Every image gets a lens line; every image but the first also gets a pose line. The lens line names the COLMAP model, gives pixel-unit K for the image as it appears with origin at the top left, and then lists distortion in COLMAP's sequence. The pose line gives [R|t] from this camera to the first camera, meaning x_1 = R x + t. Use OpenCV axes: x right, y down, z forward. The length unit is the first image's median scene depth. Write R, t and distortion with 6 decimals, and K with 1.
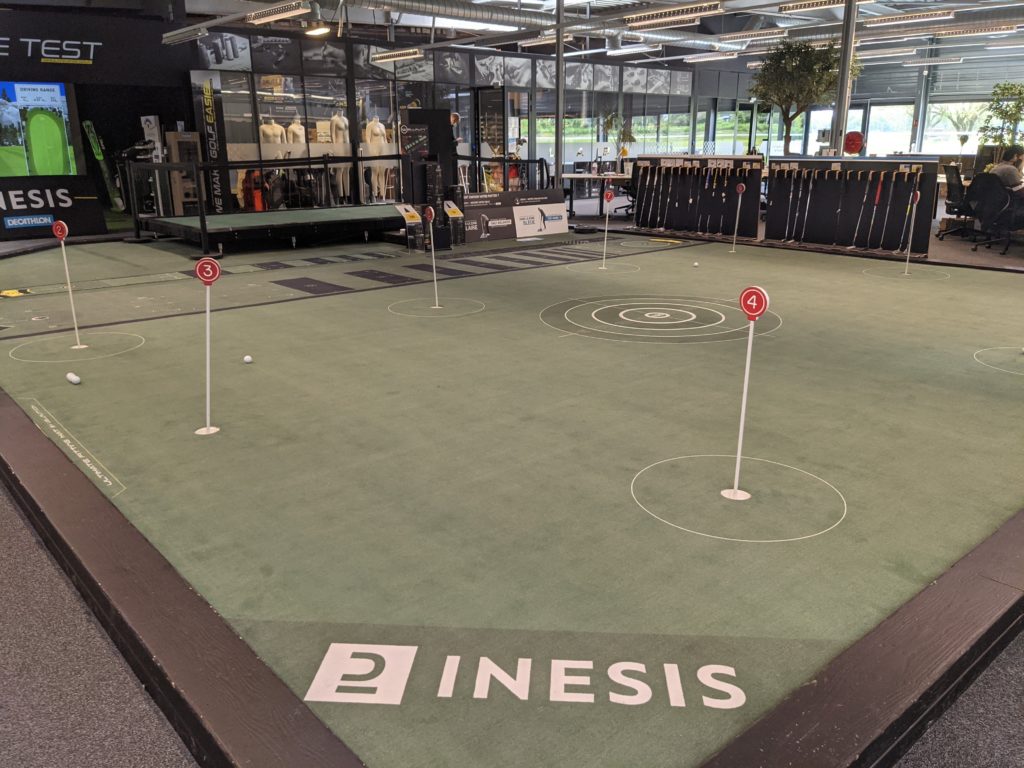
lens RADIAL K [[817.7, 0, 513.9], [0, 817.7, 361.4], [0, 0, 1]] dist [0.071177, -0.108307]
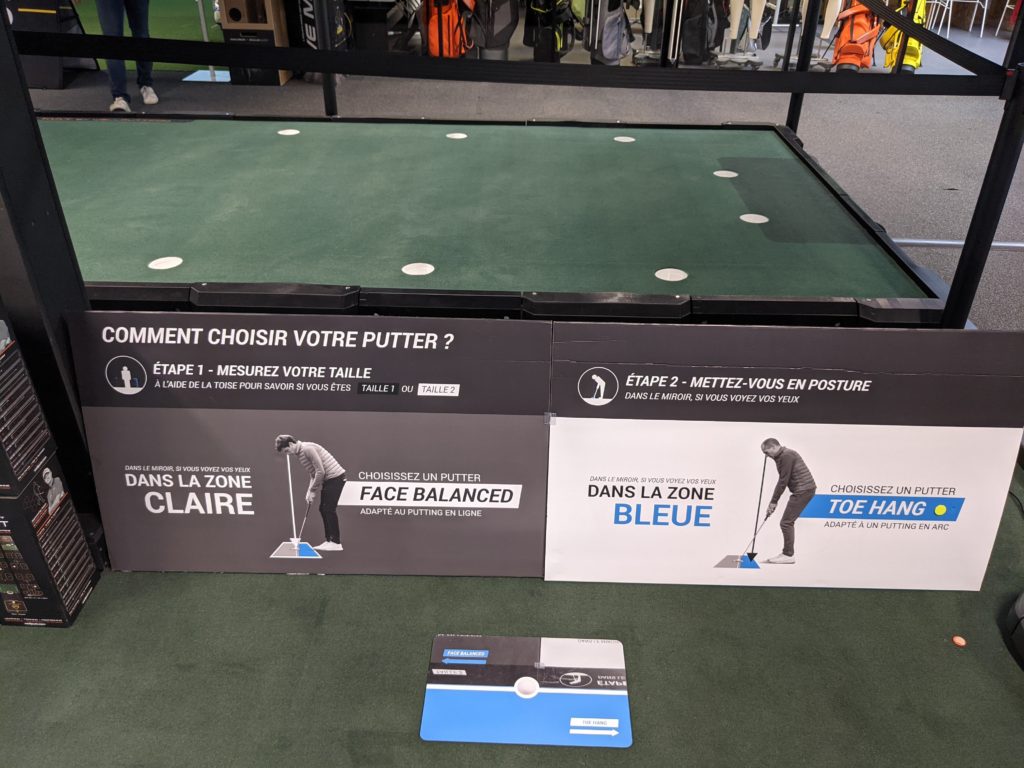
lens RADIAL K [[817.7, 0, 513.9], [0, 817.7, 361.4], [0, 0, 1]] dist [0.071177, -0.108307]
pose [[0.736922, 0.358401, -0.573144, 0.063674], [-0.193530, 0.924243, 0.329121, -0.197337], [0.647682, -0.131616, 0.750457, 0.694437]]
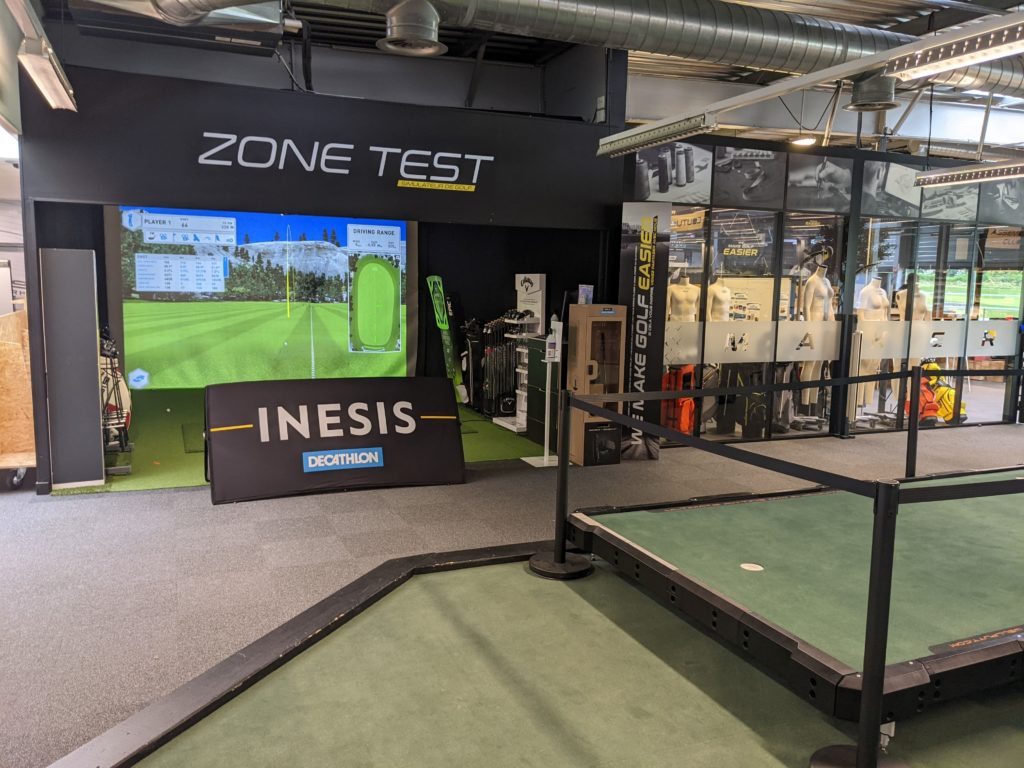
lens RADIAL K [[817.7, 0, 513.9], [0, 817.7, 361.4], [0, 0, 1]] dist [0.071177, -0.108307]
pose [[0.949801, 0.055709, -0.307856, -0.265748], [-0.105318, 0.983521, -0.146952, -0.141279], [0.294596, 0.171998, 0.940016, 0.430255]]
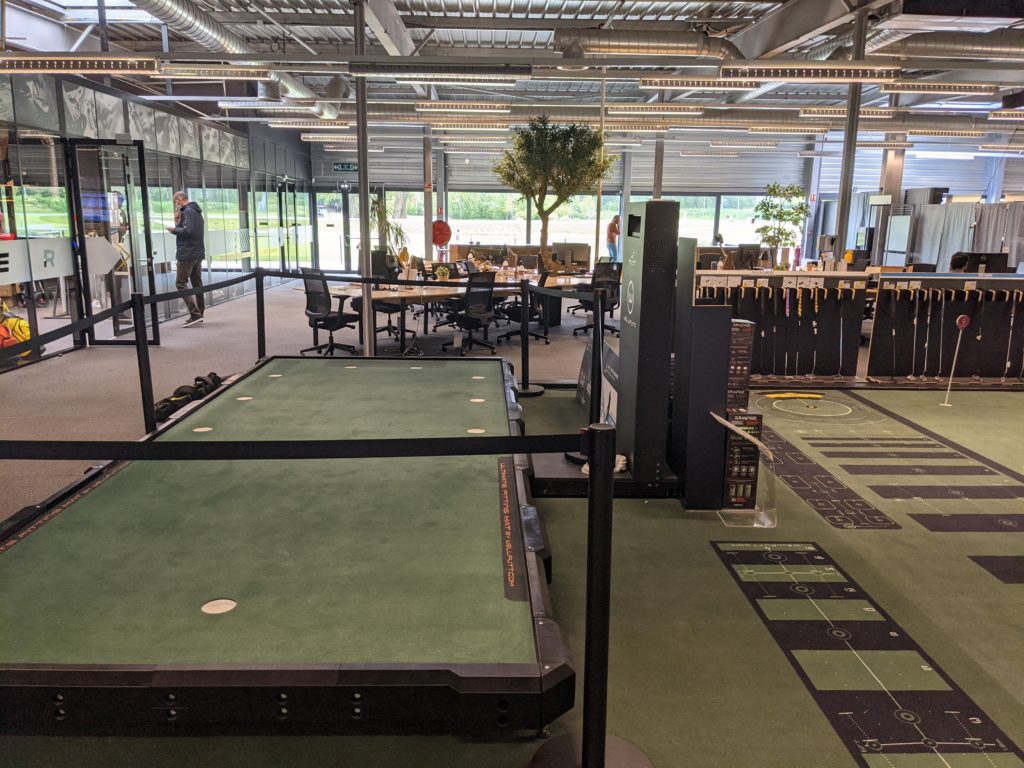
lens RADIAL K [[817.4, 0, 512.0], [0, 817.4, 384.0], [0, 0, 1]] dist [0.046647, -0.102006]
pose [[0.641530, -0.140964, 0.754035, -0.360300], [0.183593, 0.982618, 0.027497, -0.164680], [-0.744804, 0.120795, 0.656259, 0.545438]]
